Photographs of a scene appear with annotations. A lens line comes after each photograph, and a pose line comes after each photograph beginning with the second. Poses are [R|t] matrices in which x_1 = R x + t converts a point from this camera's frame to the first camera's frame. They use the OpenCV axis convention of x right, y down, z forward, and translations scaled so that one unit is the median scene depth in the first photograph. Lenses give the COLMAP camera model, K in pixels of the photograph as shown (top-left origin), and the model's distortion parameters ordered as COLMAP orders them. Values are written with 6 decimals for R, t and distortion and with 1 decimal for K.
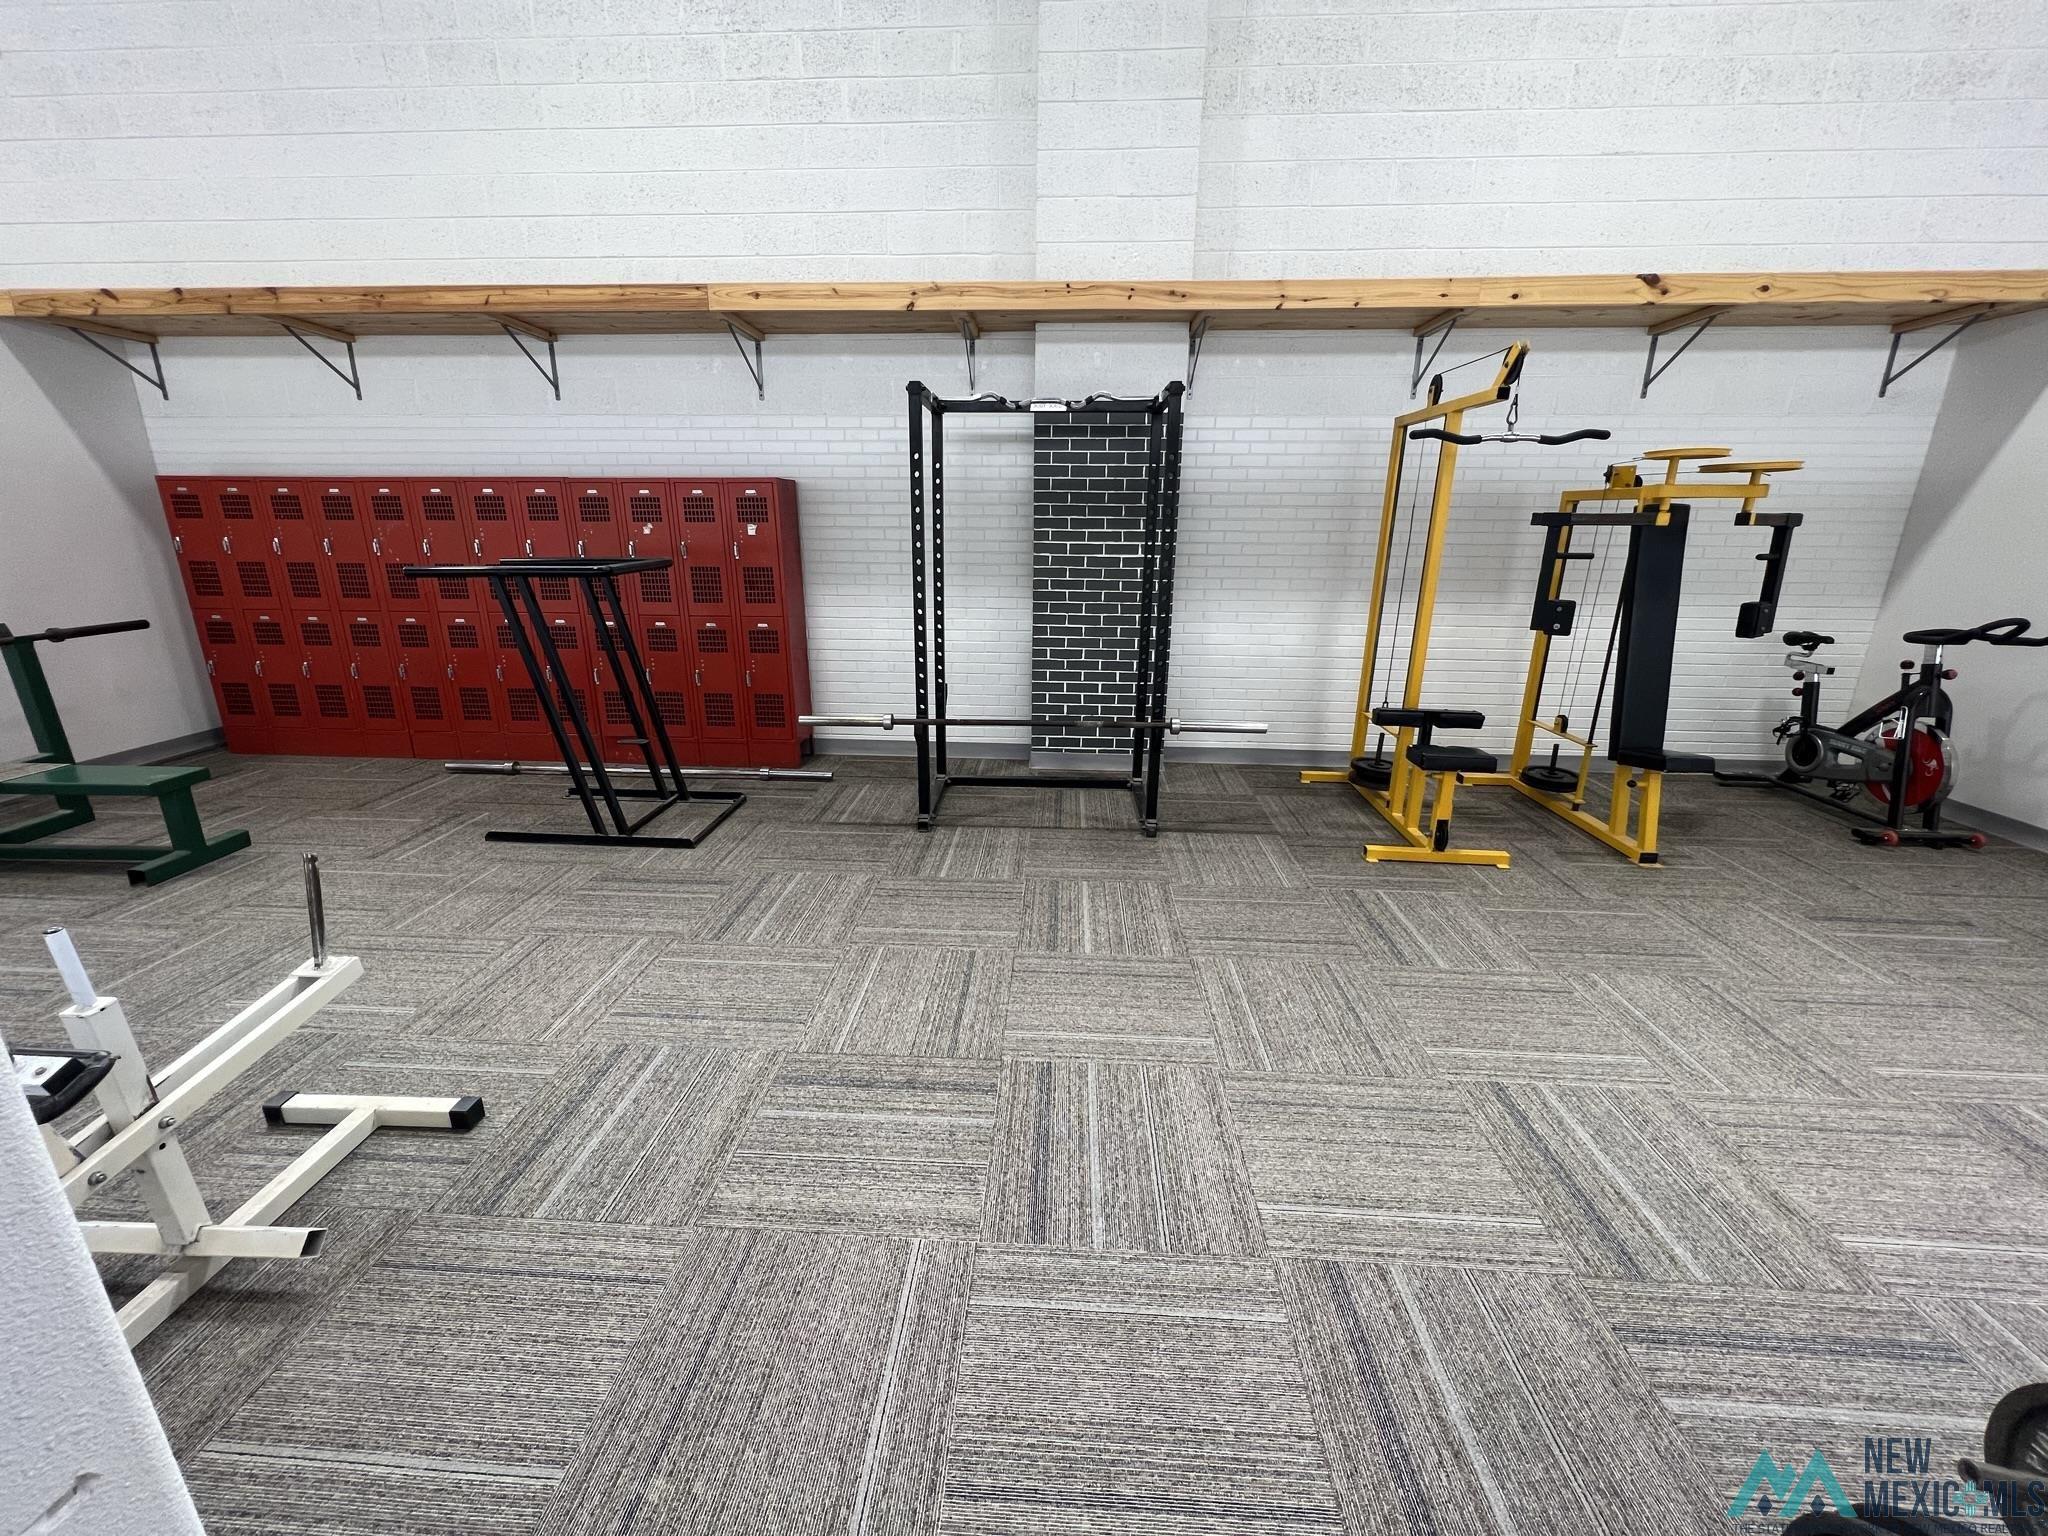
lens RADIAL K [[815.6, 0, 1025.8], [0, 815.6, 762.5], [0, 0, 1]] dist [-0.007932, -0.000136]
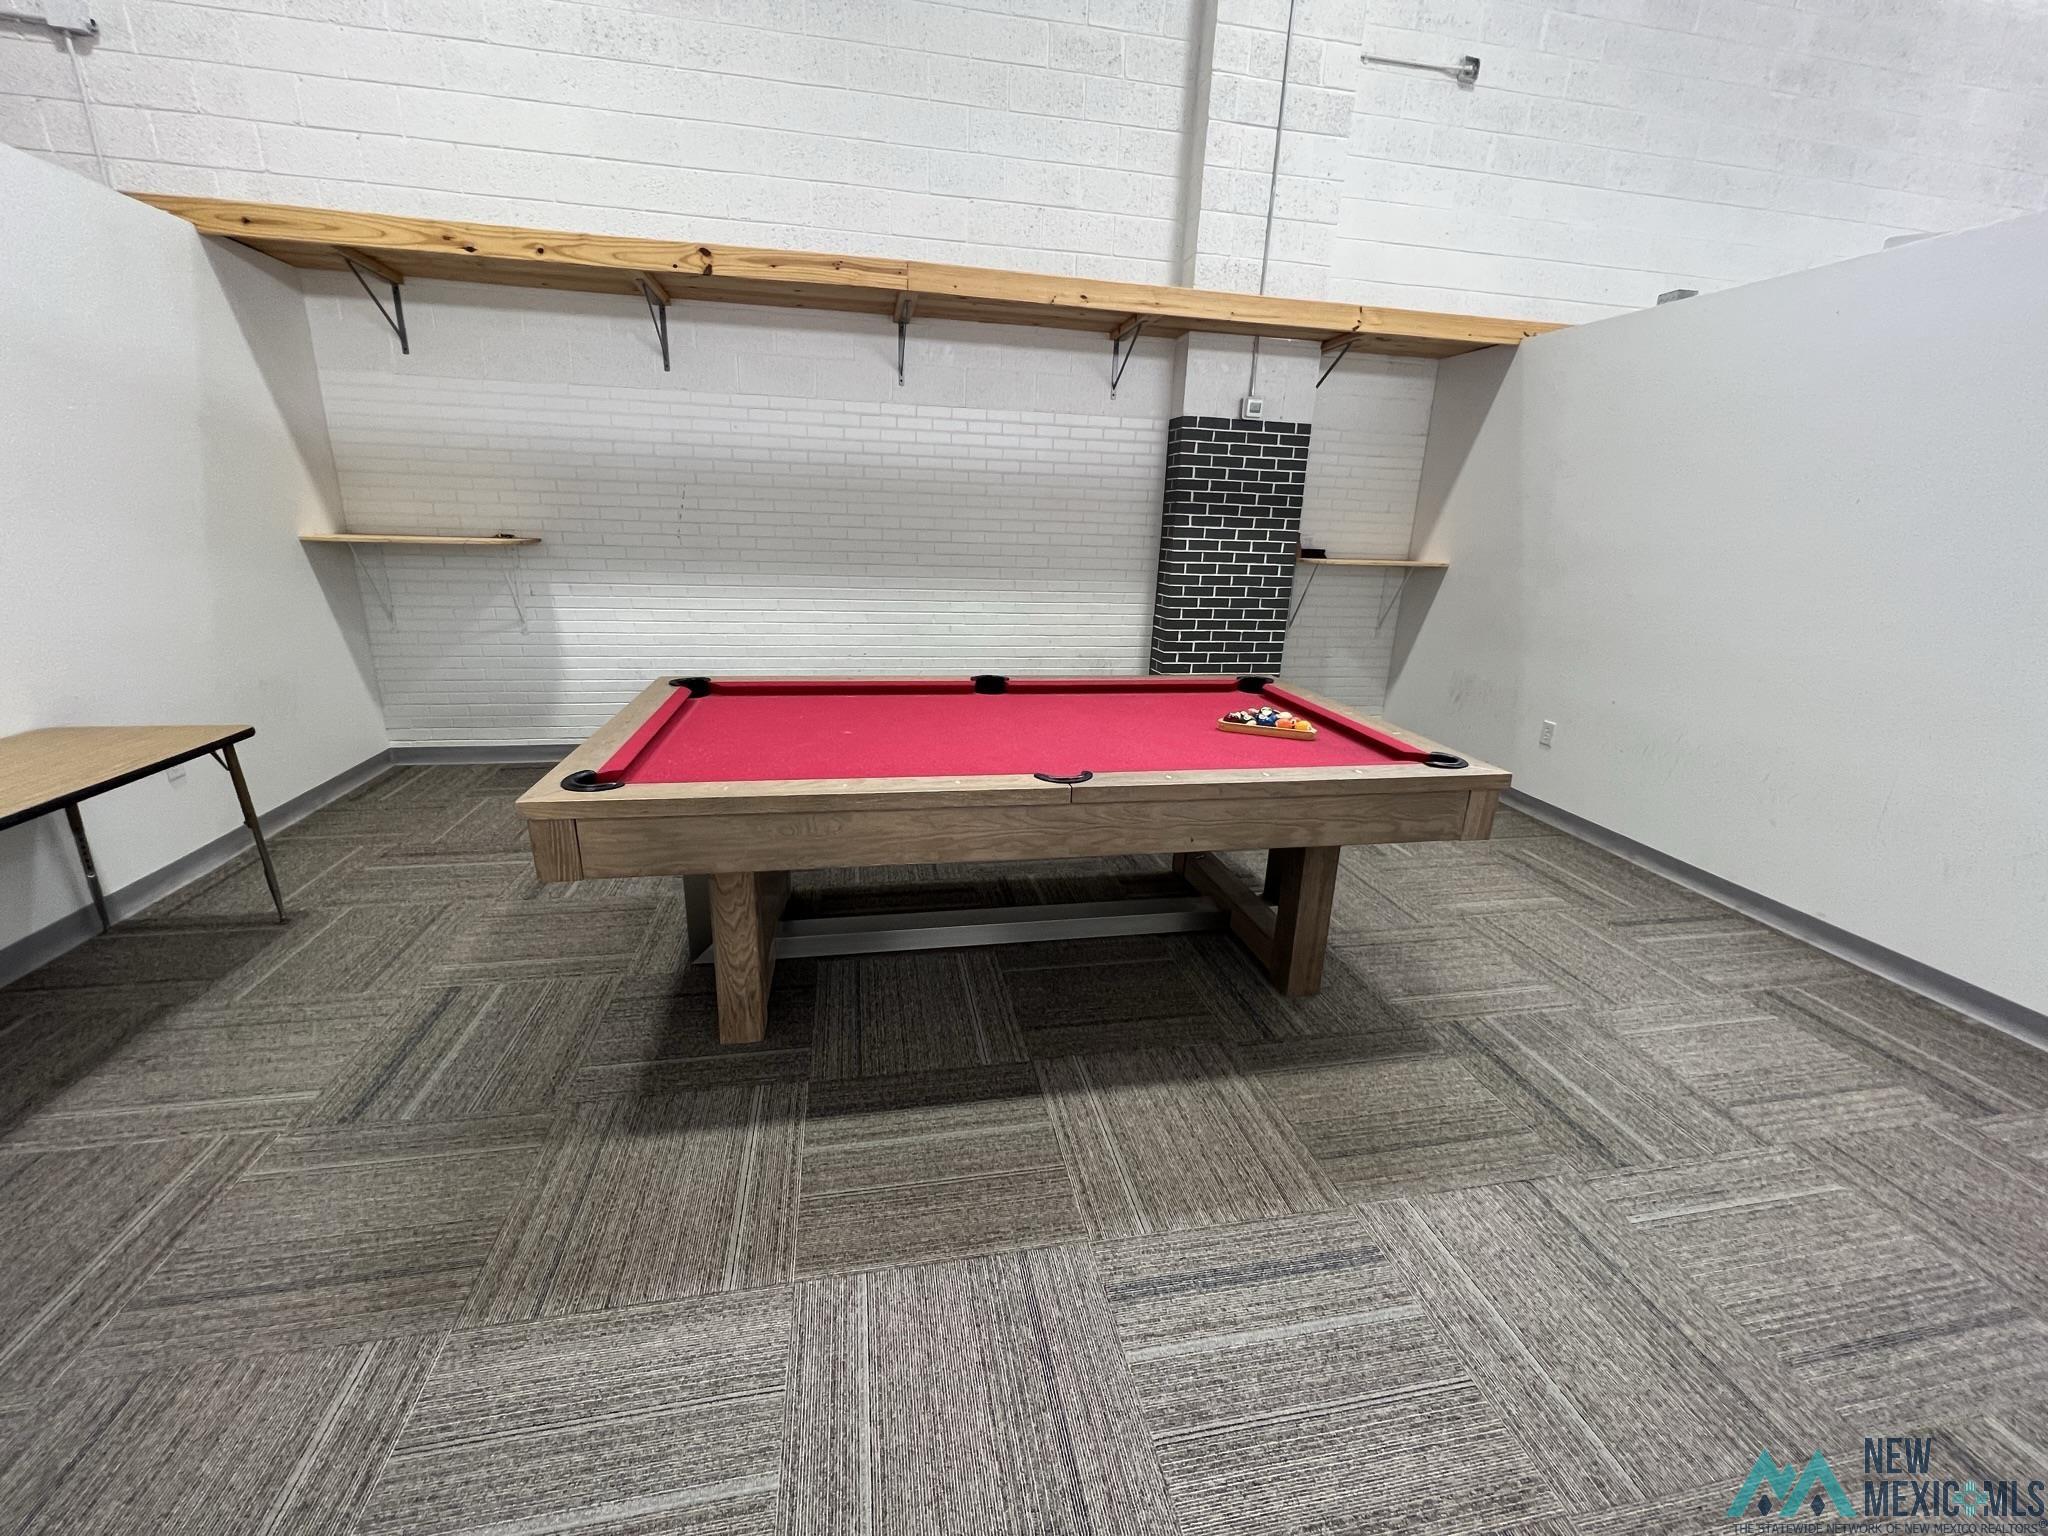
lens RADIAL K [[815.6, 0, 1025.8], [0, 815.6, 762.5], [0, 0, 1]] dist [-0.007932, -0.000136]
pose [[0.967061, -0.050923, 0.249397, -0.469120], [0.046978, 0.998659, 0.021748, -0.012103], [-0.250170, -0.009316, 0.968157, 0.019993]]
